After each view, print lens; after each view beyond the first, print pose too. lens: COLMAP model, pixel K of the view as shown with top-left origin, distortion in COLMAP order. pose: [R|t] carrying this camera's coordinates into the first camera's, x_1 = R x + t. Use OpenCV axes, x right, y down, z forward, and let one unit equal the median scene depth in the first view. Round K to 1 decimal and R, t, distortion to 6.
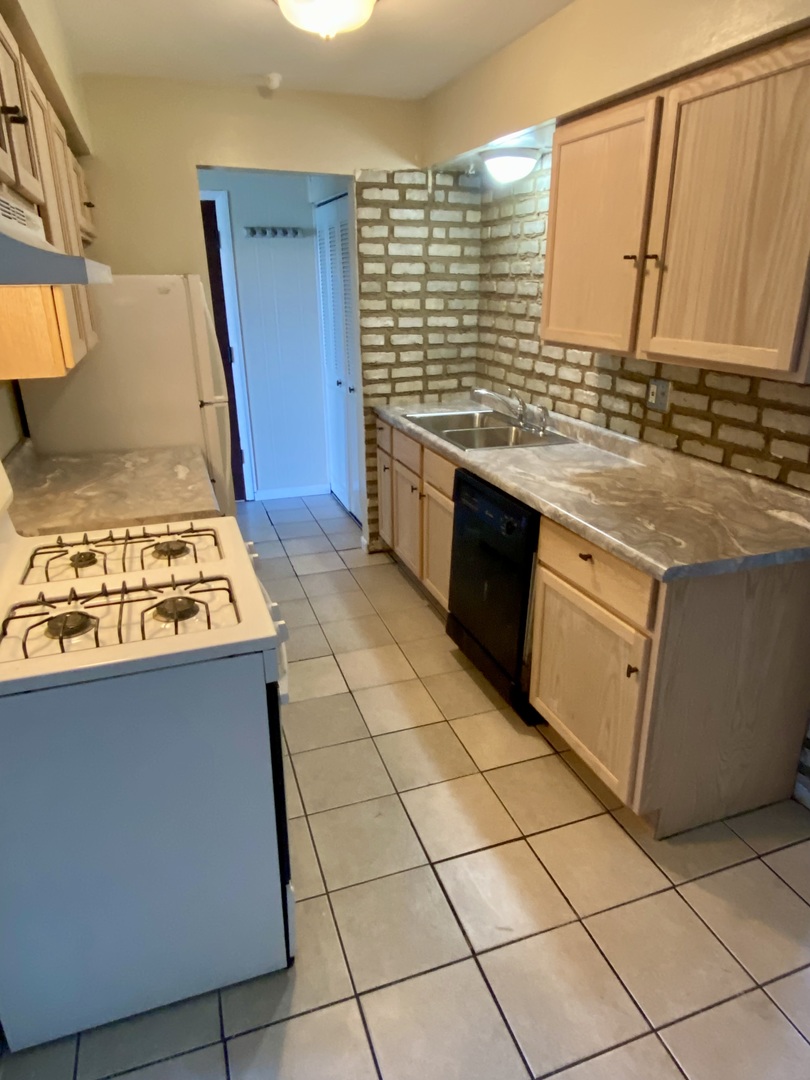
lens RADIAL K [[669.9, 0, 406.4], [0, 669.9, 537.4], [0, 0, 1]] dist [0.022897, -0.026387]
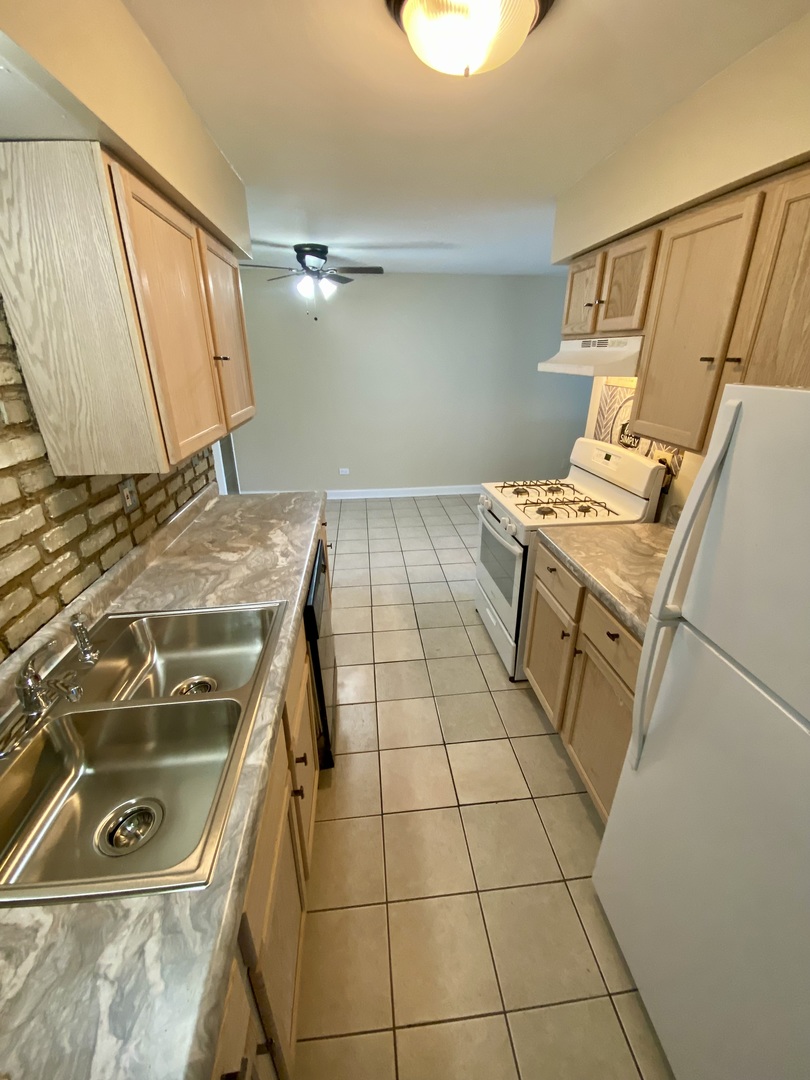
lens RADIAL K [[443.7, 0, 413.8], [0, 443.7, 539.0], [0, 0, 1]] dist [-0.002285, -0.001066]
pose [[-0.975321, -0.082188, 0.204923, -0.123577], [0.080796, 0.730900, 0.677685, -0.415873], [-0.205476, 0.677518, -0.706222, 1.030118]]
